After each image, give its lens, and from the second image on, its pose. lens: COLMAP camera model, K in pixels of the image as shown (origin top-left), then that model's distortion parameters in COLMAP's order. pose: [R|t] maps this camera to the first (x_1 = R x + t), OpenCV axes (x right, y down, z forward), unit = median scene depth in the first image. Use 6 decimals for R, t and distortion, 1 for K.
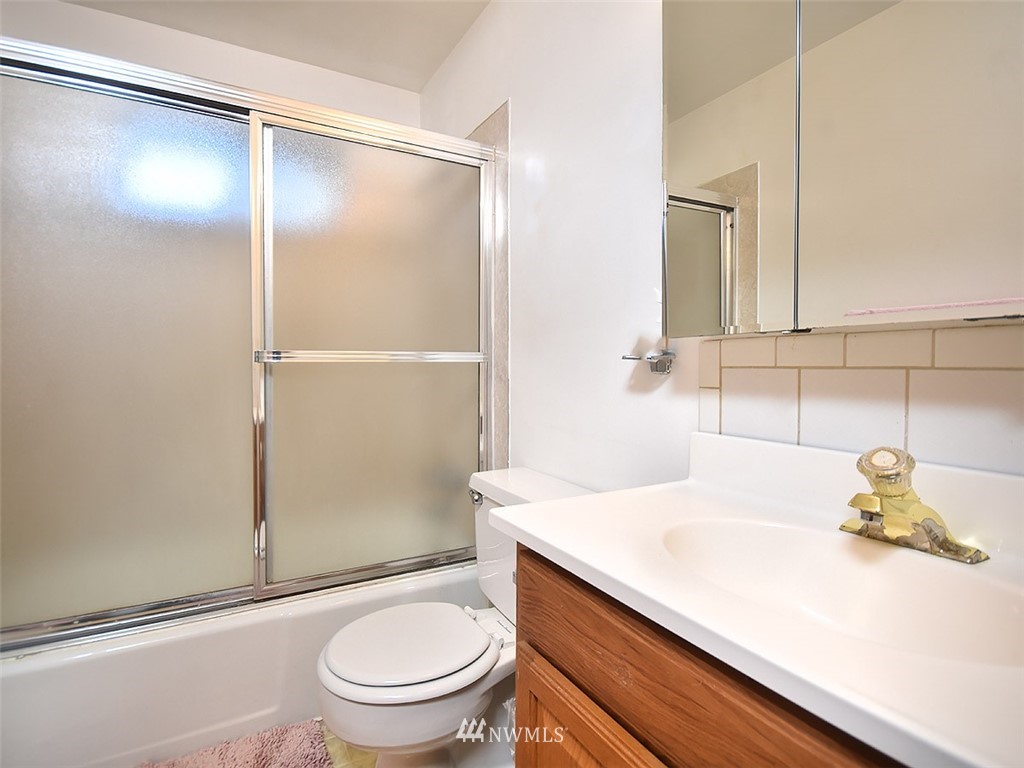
lens RADIAL K [[530.2, 0, 506.0], [0, 530.2, 383.9], [0, 0, 1]] dist [0.006281, -0.000703]
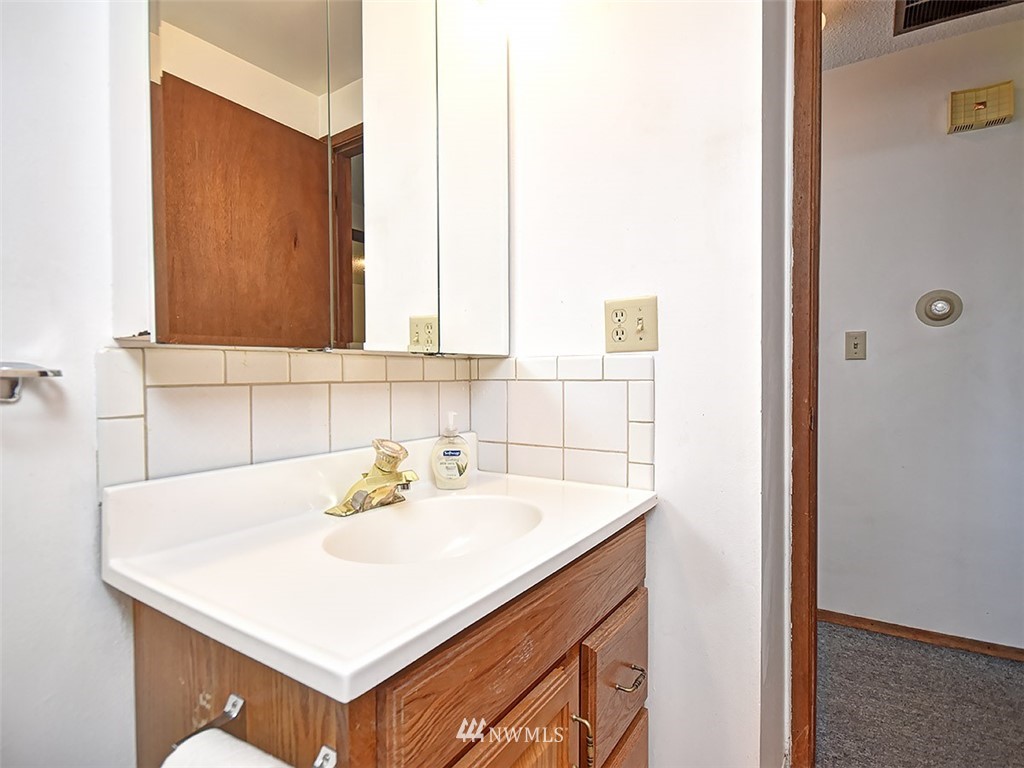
lens RADIAL K [[530.2, 0, 503.7], [0, 530.2, 381.7], [0, 0, 1]] dist [0.006281, -0.000703]
pose [[-0.466810, 0.000281, 0.884358, -0.583089], [0.046447, 0.998628, 0.024200, -0.041993], [-0.883137, 0.052373, -0.466182, 1.177986]]
